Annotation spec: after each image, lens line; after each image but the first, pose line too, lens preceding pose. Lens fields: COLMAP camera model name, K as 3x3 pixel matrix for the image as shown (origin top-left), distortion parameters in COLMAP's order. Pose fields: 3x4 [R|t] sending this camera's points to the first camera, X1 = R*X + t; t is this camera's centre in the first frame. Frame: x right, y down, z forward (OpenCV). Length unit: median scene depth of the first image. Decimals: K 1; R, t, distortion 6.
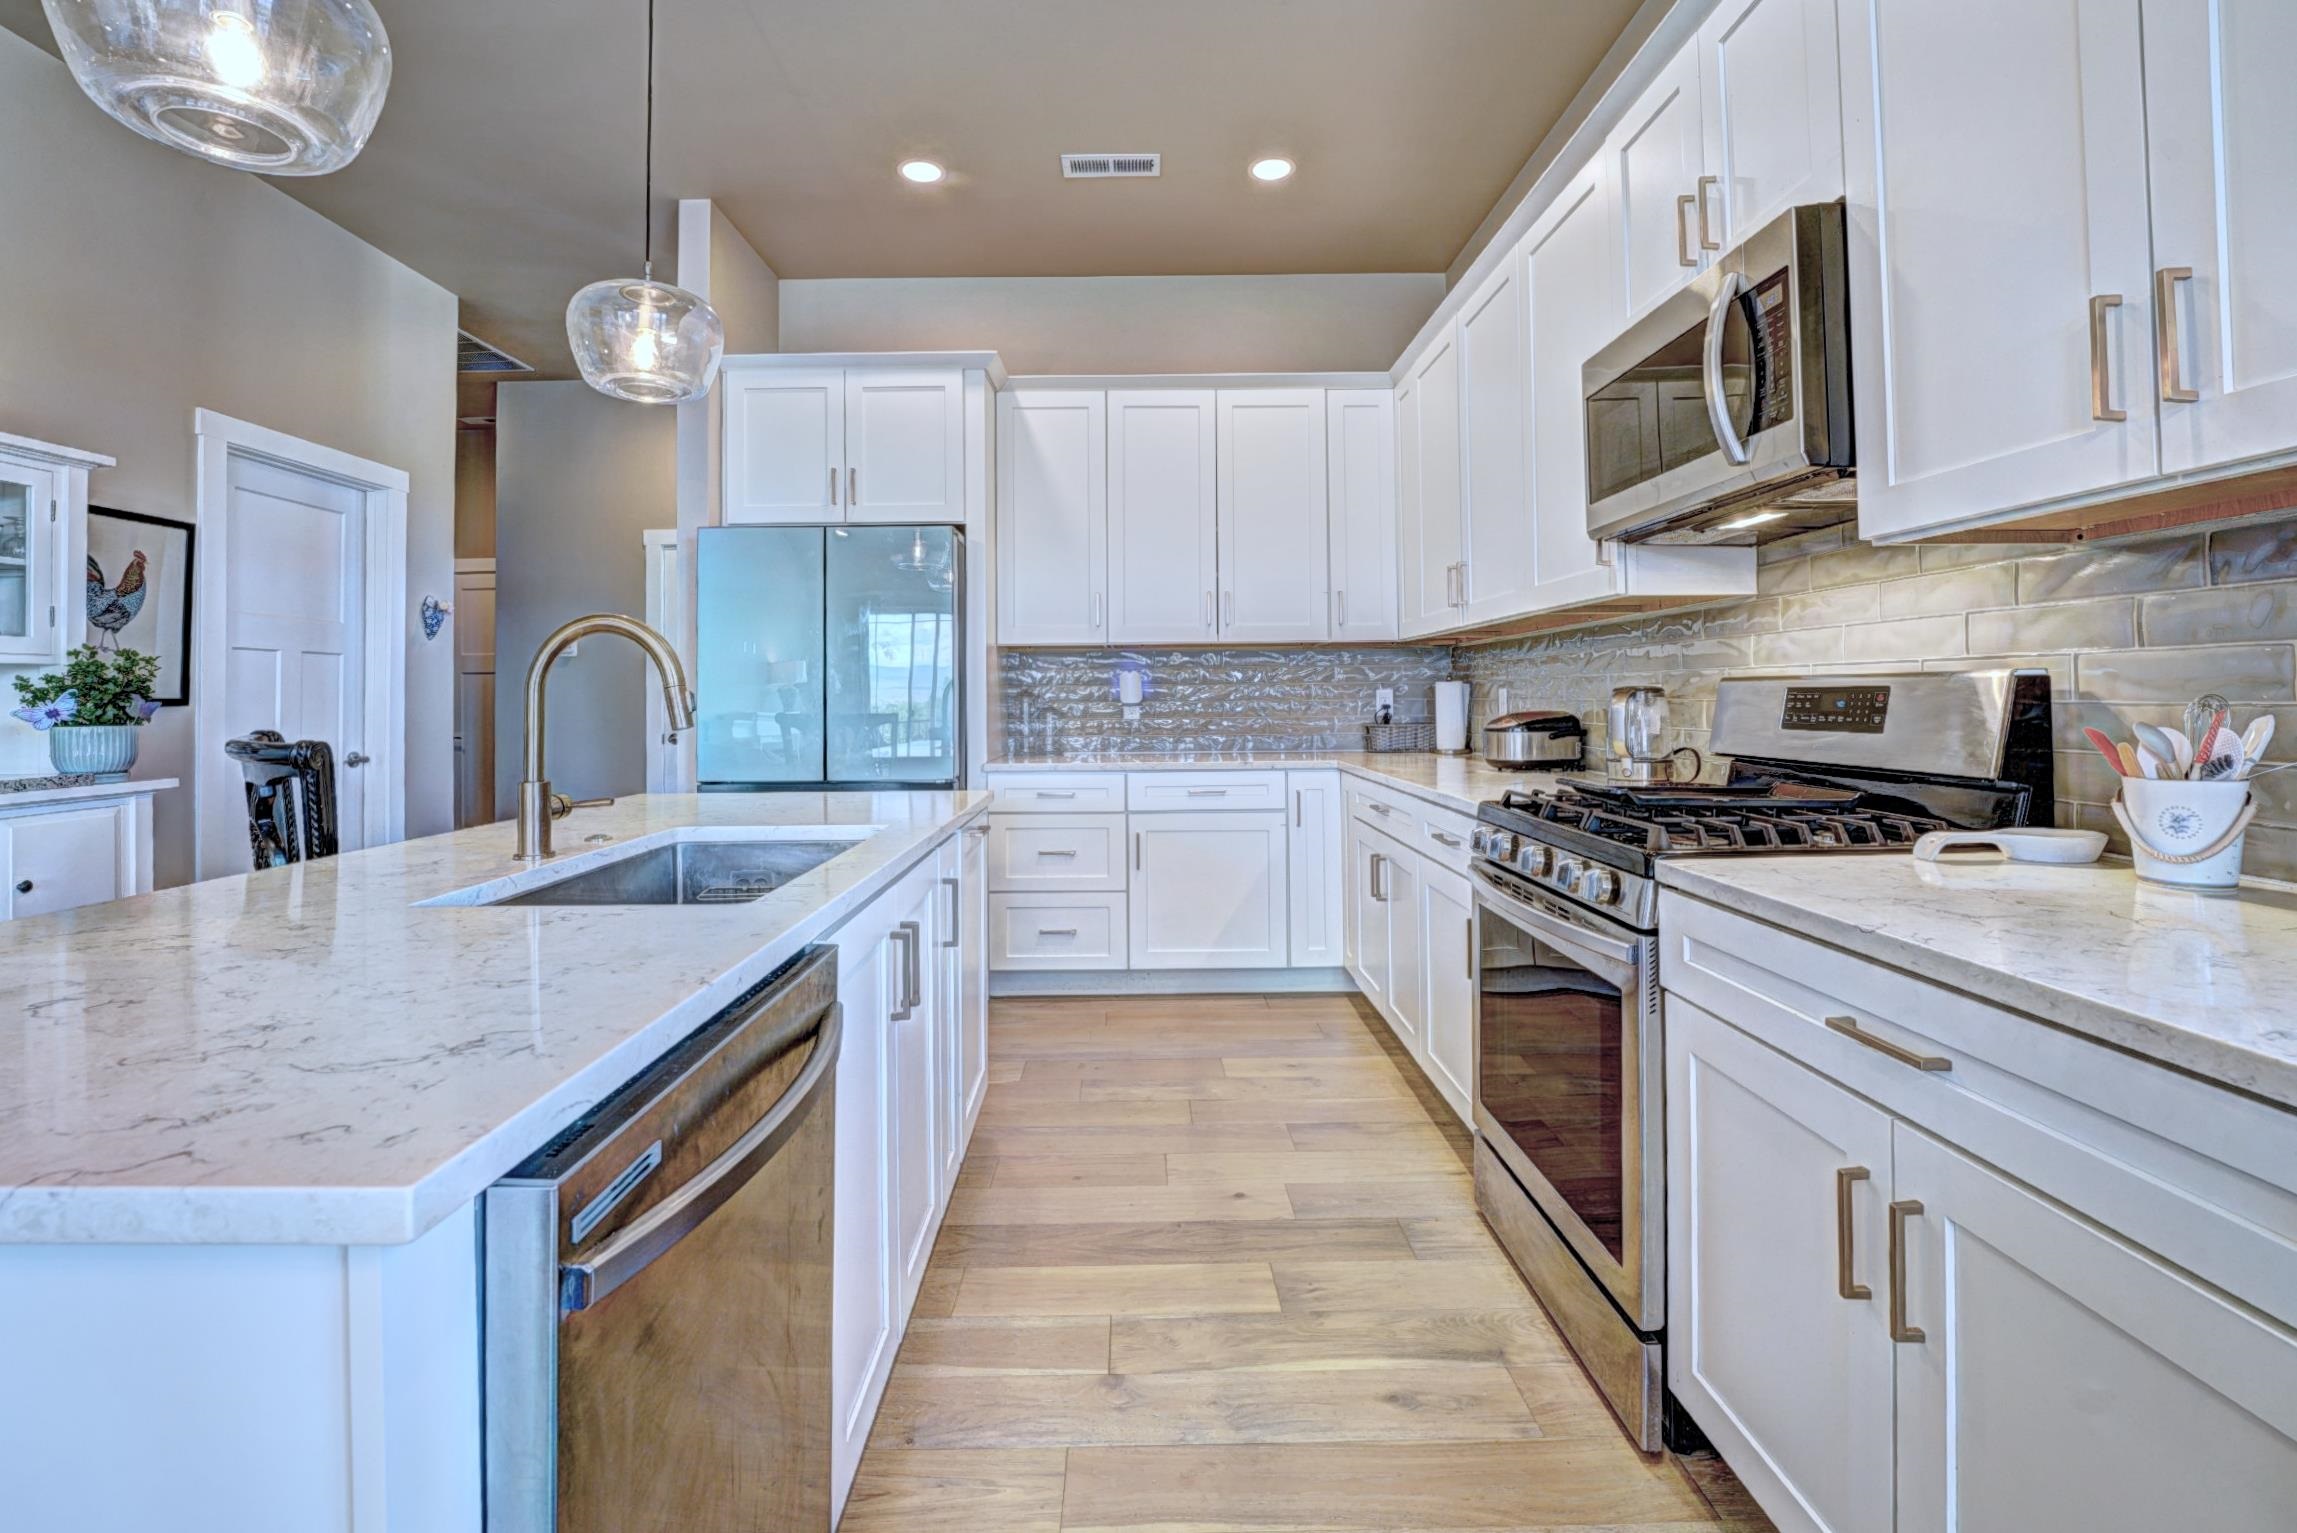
lens RADIAL K [[990.4, 0, 1141.8], [0, 990.4, 672.4], [0, 0, 1]] dist [-0.003152, -0.000124]
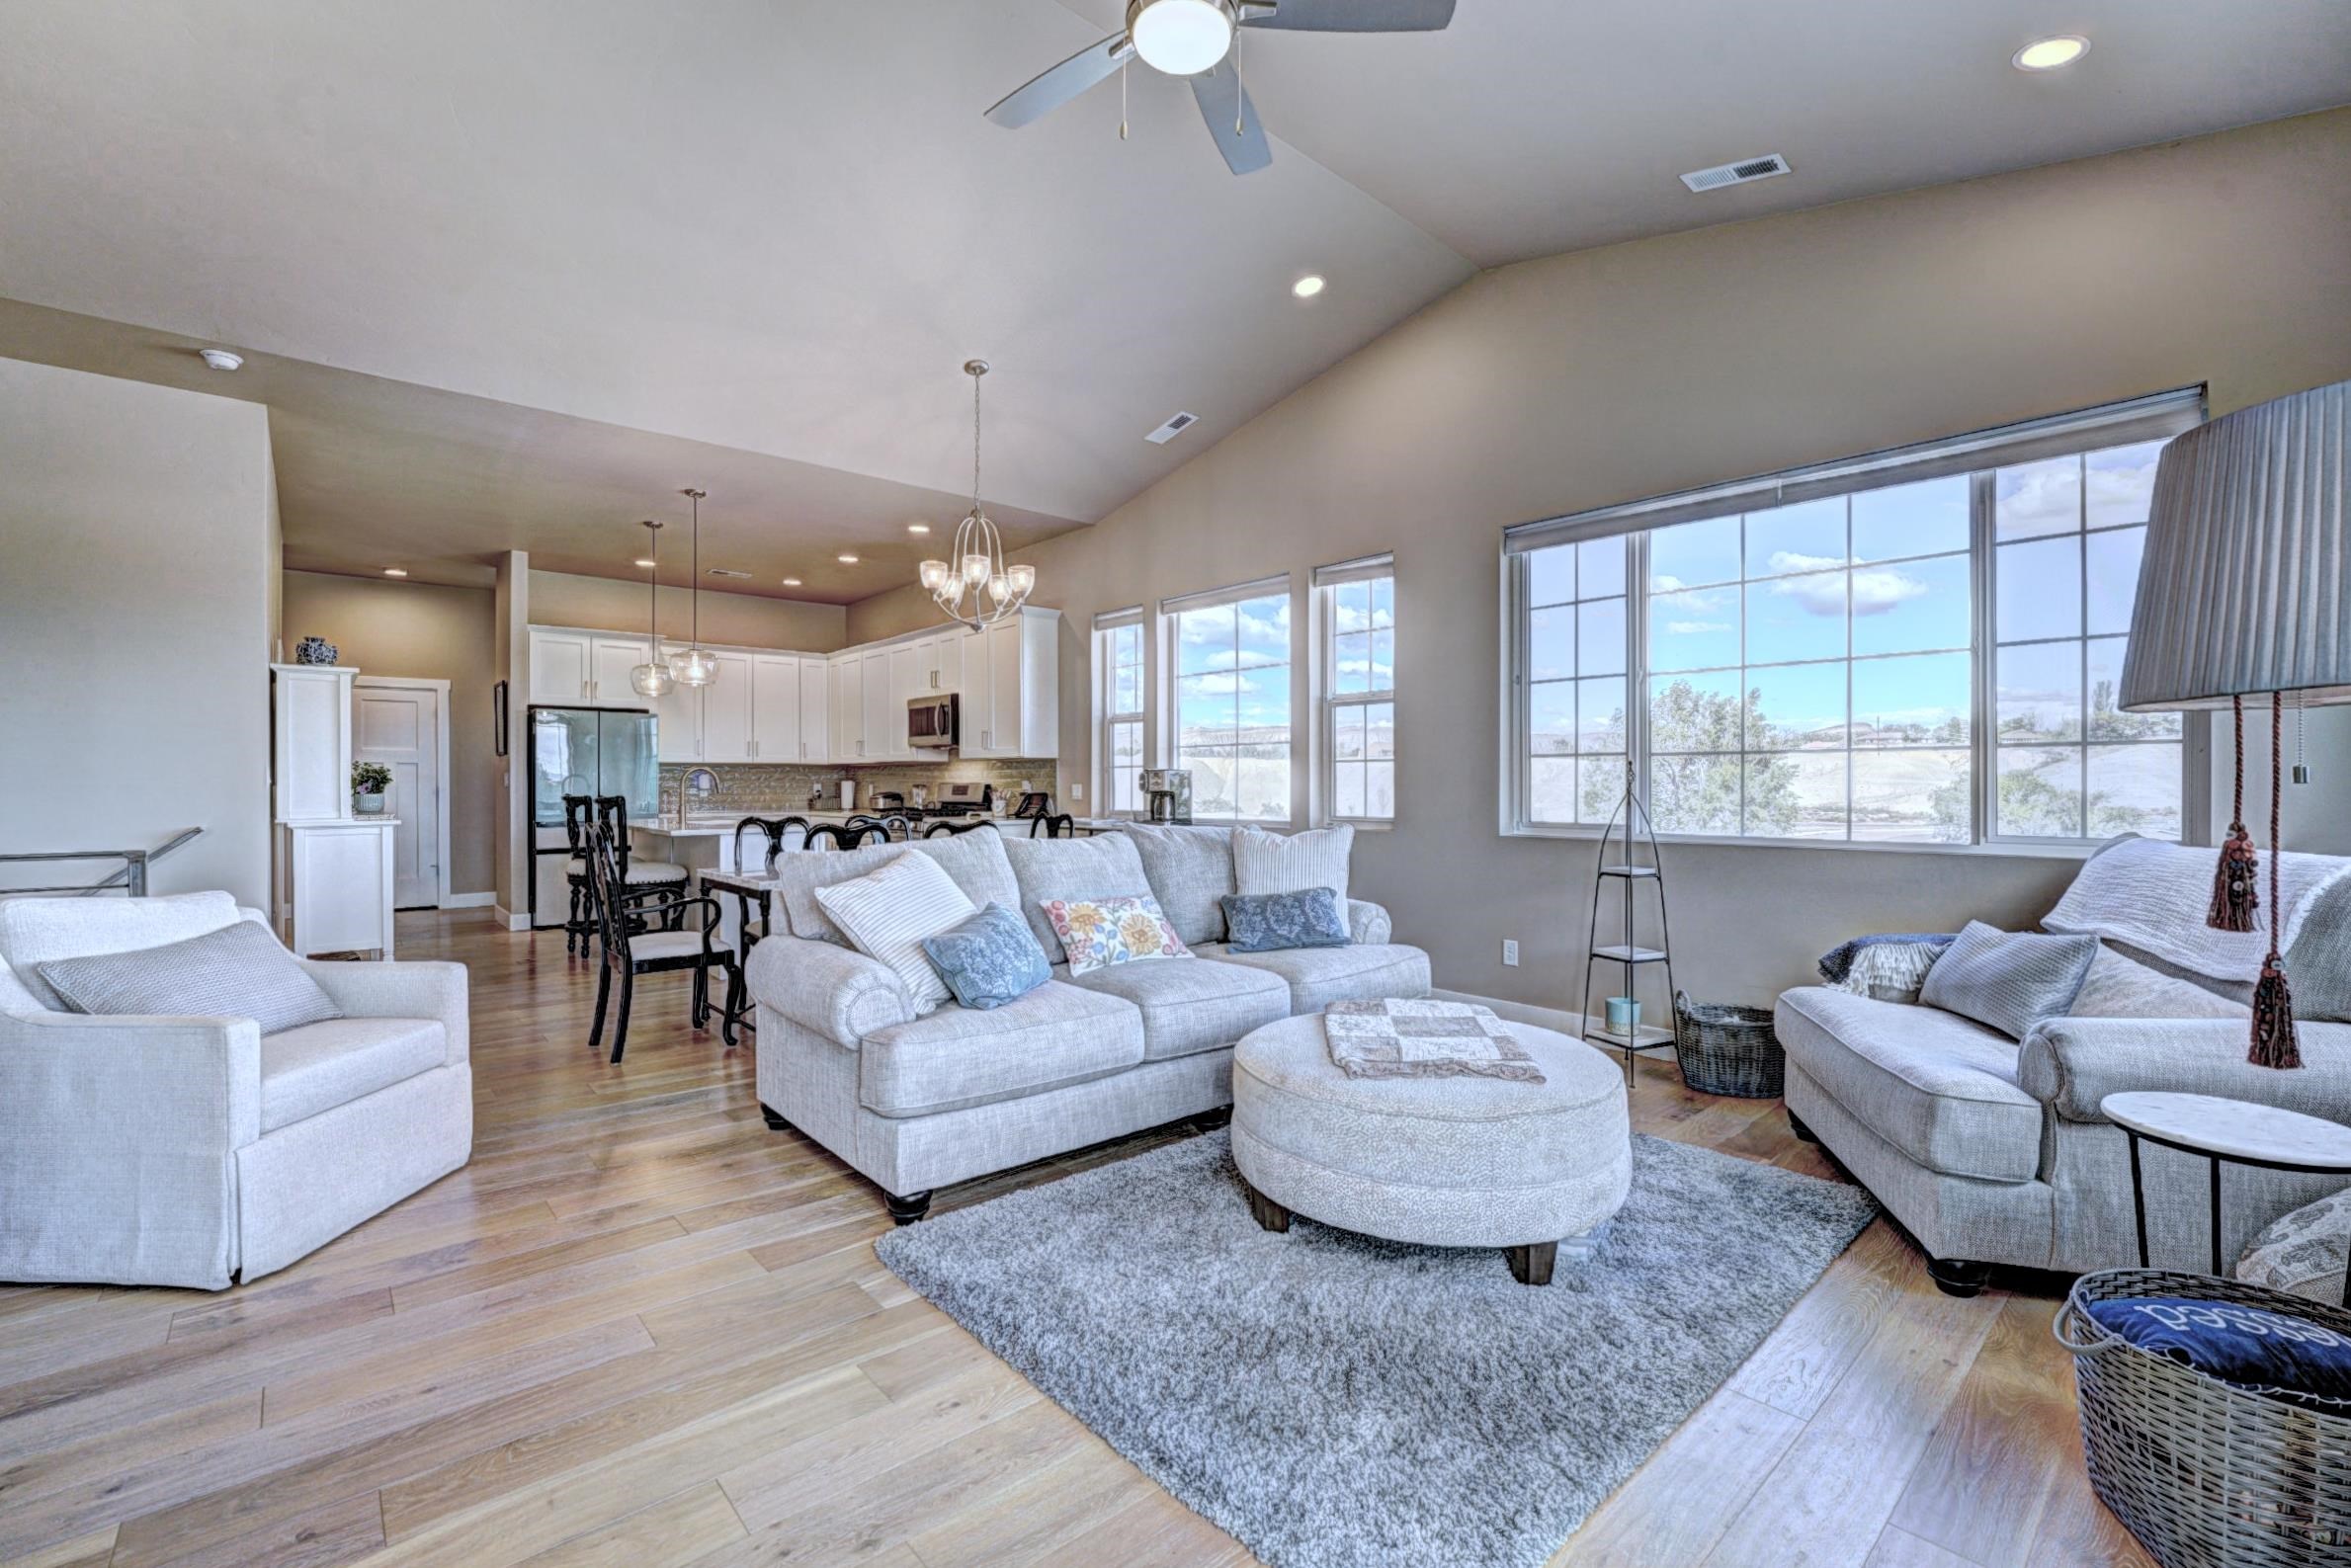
lens RADIAL K [[1013.6, 0, 1179.1], [0, 1013.6, 788.7], [0, 0, 1]] dist [-0.003152, -0.000124]
pose [[0.745355, 0.007680, 0.666623, -1.121657], [-0.022780, 0.999643, 0.013954, -0.038807], [-0.666278, -0.025586, 0.745264, -2.129403]]
